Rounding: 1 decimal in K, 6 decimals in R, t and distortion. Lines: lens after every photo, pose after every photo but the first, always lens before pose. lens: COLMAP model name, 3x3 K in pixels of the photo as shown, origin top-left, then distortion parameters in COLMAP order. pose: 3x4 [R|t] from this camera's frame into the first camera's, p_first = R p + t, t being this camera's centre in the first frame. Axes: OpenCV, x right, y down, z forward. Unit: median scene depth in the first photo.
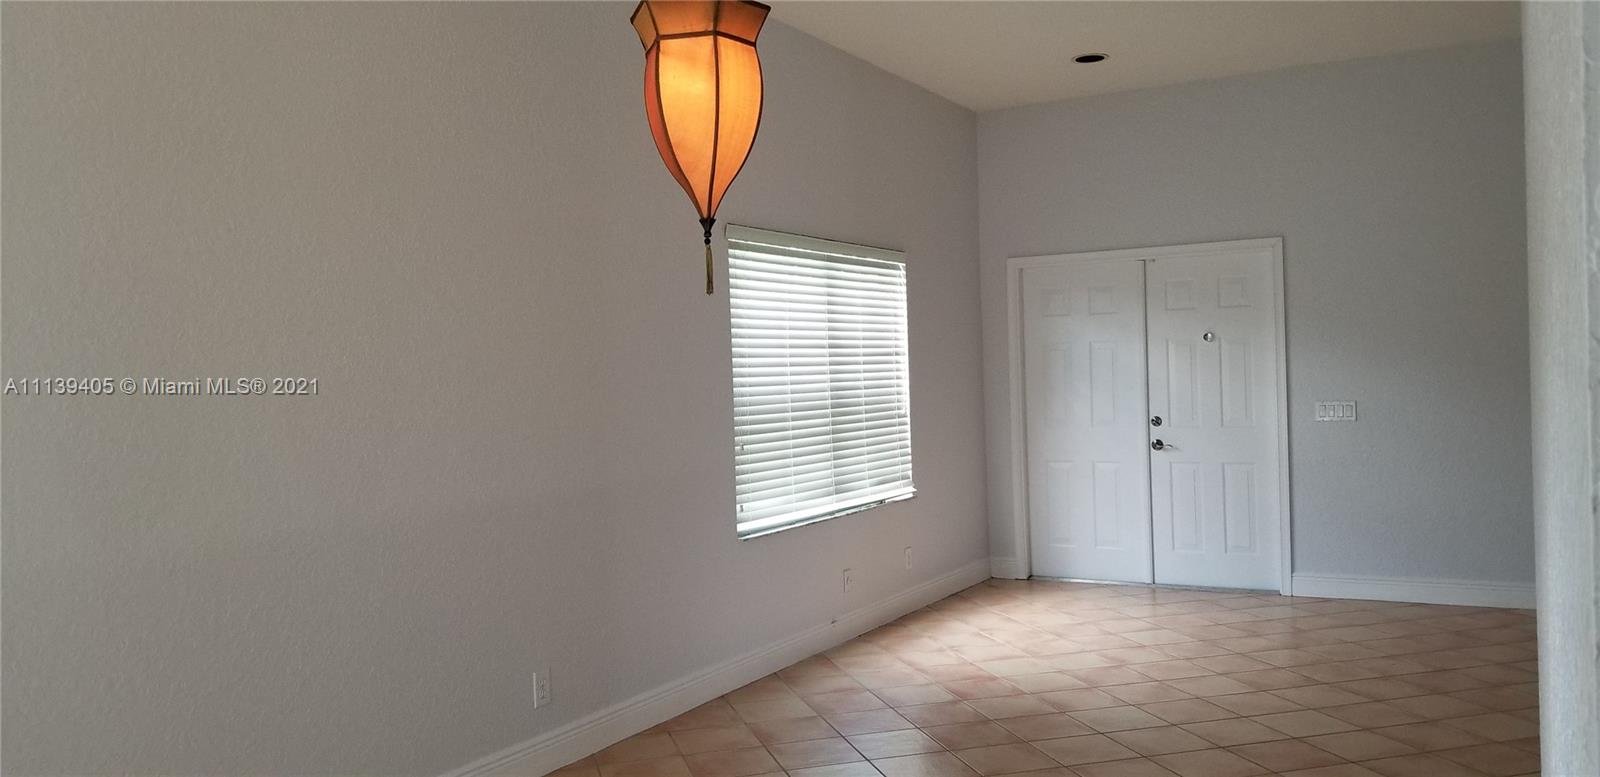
lens RADIAL K [[1299.3, 0, 800.0], [0, 1299.3, 388.5], [0, 0, 1]] dist [0.131580, -0.298502]
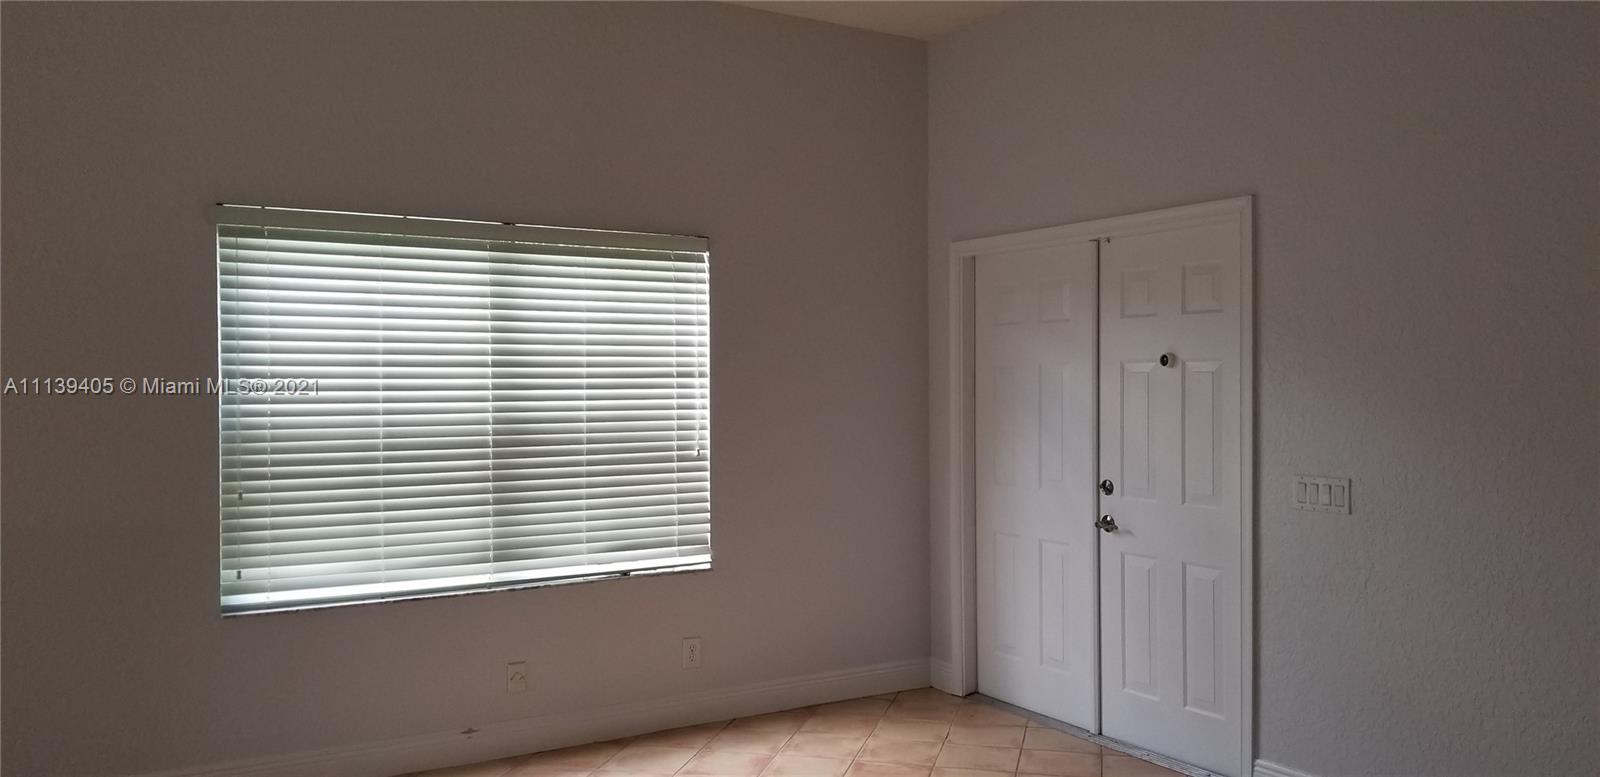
lens RADIAL K [[1250.9, 0, 812.3], [0, 1250.9, 389.9], [0, 0, 1]] dist [0.129077, -0.249844]
pose [[0.864550, 0.031642, -0.501549, 0.490167], [-0.029661, 0.999489, 0.011927, -0.028298], [0.501670, 0.004565, 0.865047, 0.413084]]
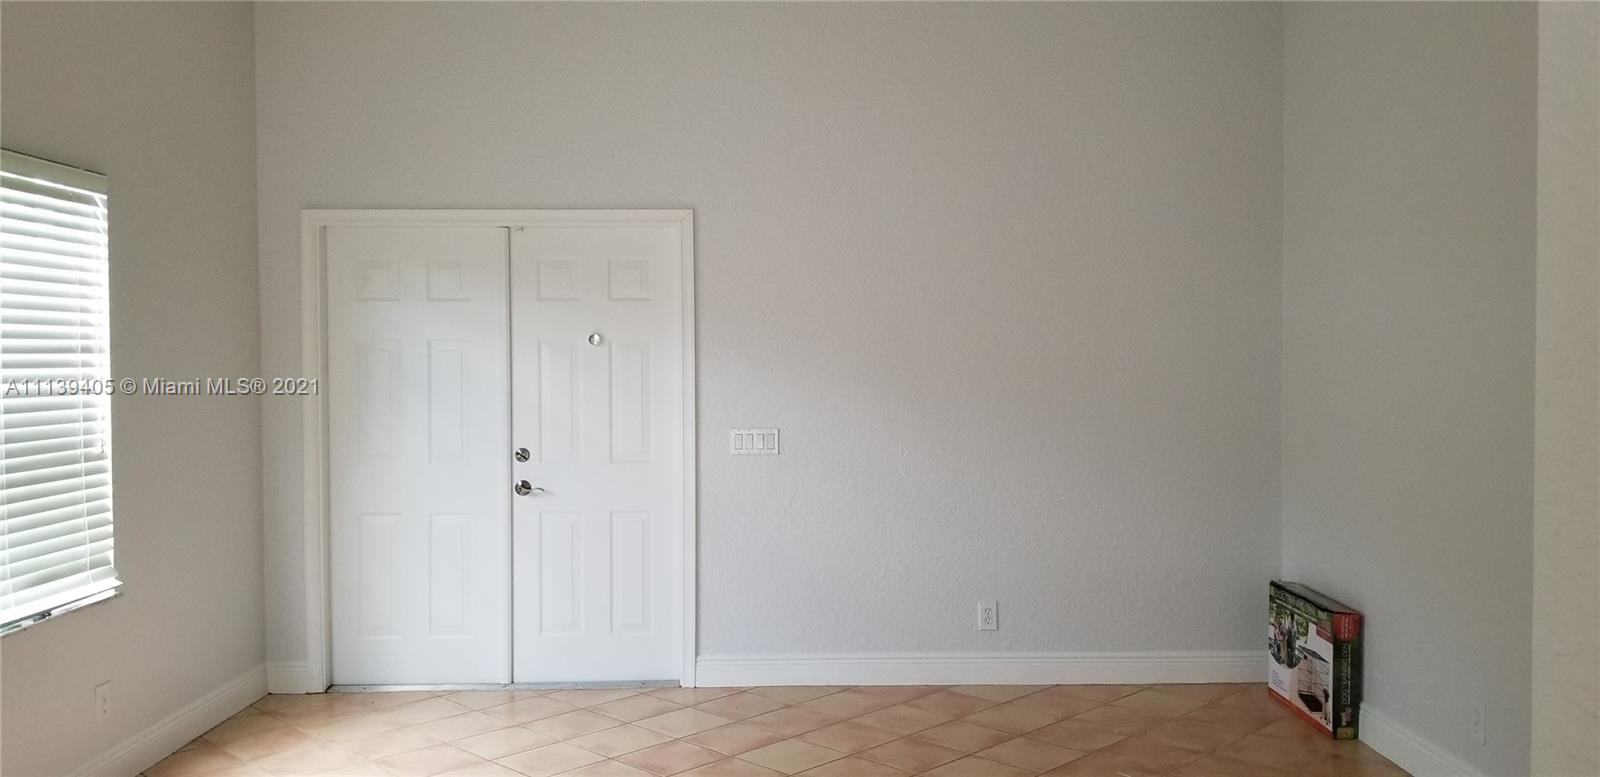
lens RADIAL K [[1250.9, 0, 812.3], [0, 1250.9, 389.9], [0, 0, 1]] dist [0.129077, -0.249844]
pose [[0.871423, 0.013211, 0.490354, 0.078463], [-0.015133, 0.999885, -0.000046, -0.013605], [-0.490298, -0.007380, 0.871523, 0.348959]]
